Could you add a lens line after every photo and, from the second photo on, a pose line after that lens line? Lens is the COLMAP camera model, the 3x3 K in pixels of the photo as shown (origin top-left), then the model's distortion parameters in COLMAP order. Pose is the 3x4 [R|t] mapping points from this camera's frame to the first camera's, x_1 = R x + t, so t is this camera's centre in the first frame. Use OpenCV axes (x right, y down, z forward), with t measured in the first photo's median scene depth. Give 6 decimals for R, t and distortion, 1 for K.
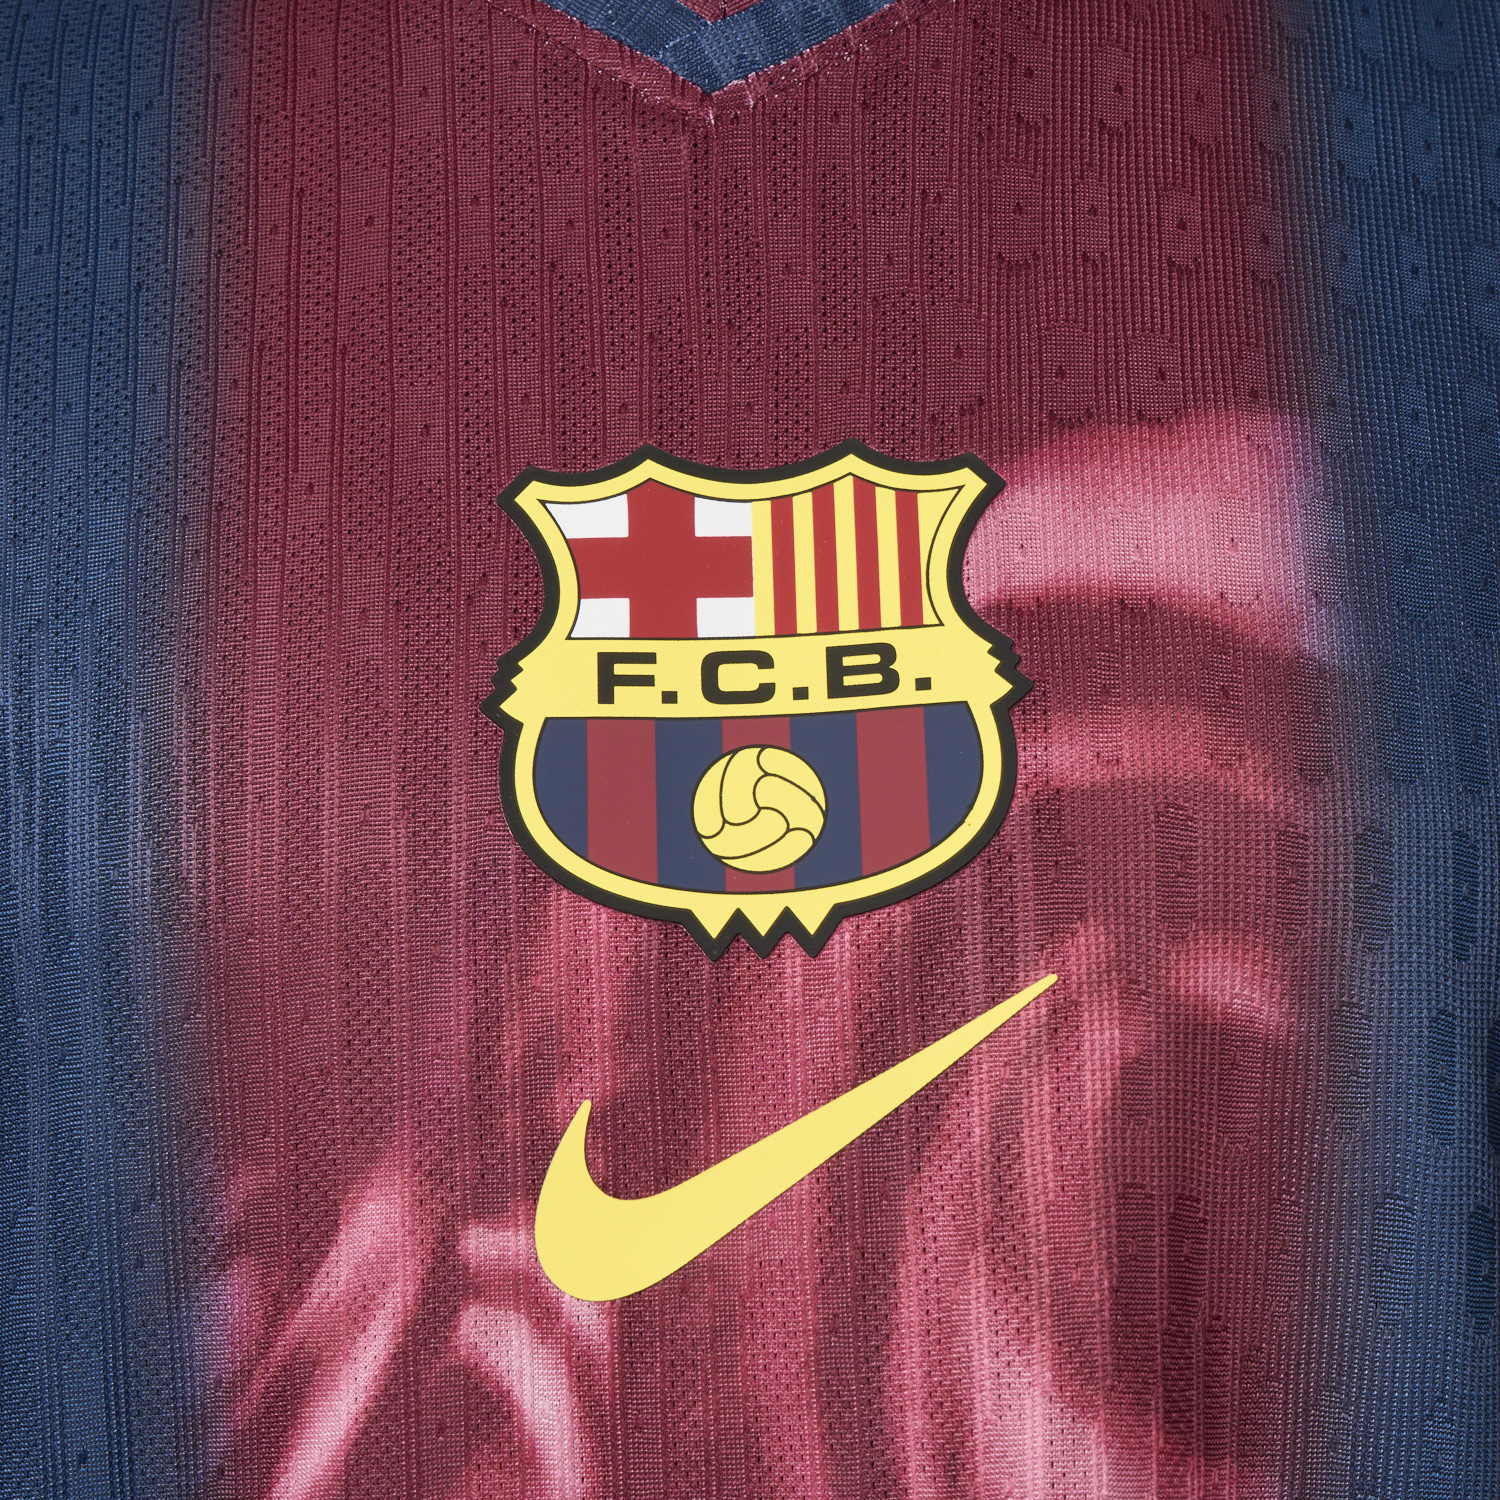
lens RADIAL K [[9069.6, 0, 750.0], [0, 9069.6, 750.0], [0, 0, 1]] dist [0.184162, -0.296723]
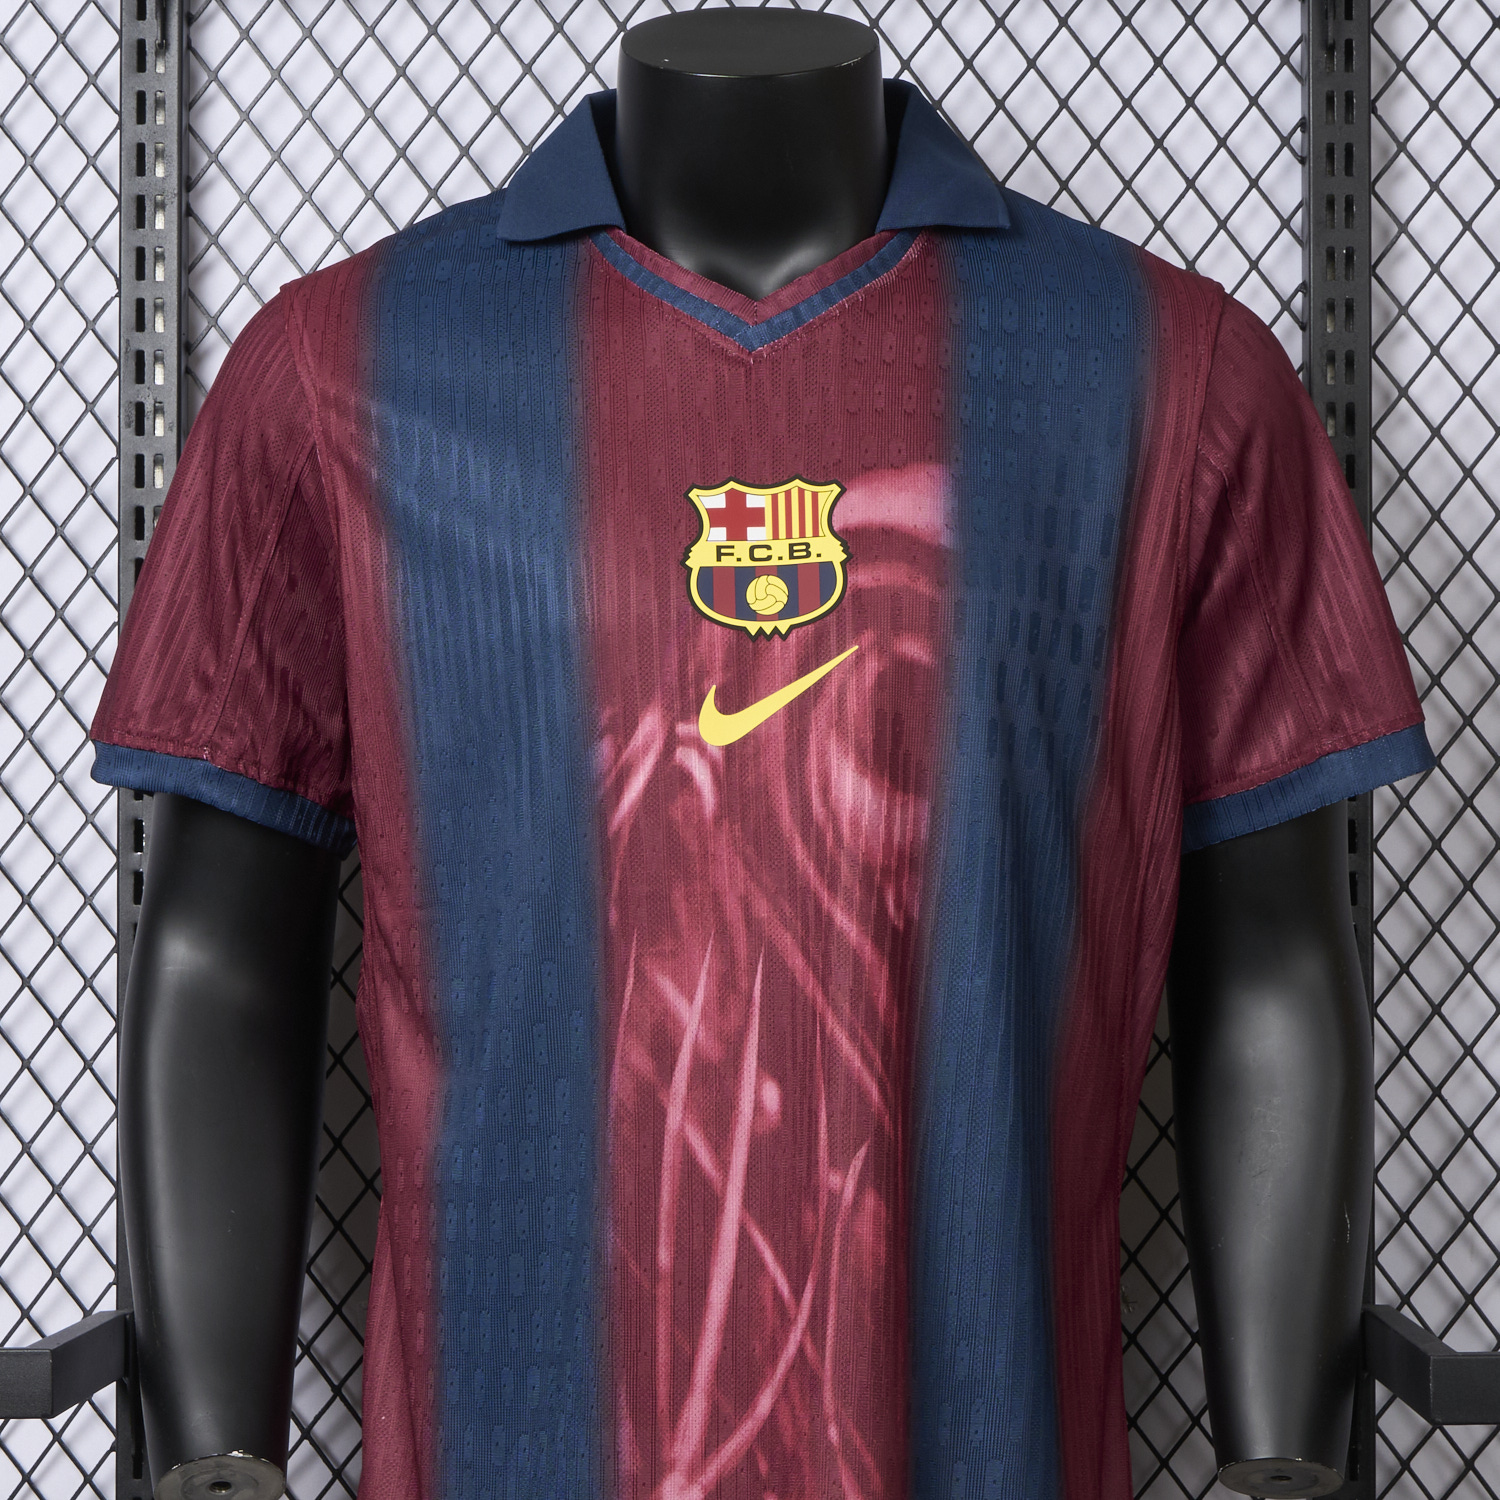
lens RADIAL K [[8789.1, 0, 756.6], [0, 8789.1, 837.1], [0, 0, 1]] dist [0.882424, 9.264831]
pose [[0.999984, -0.003104, -0.004692, 0.011421], [0.003276, 0.999305, 0.037123, -0.023105], [0.004573, -0.037138, 0.999300, -2.080566]]
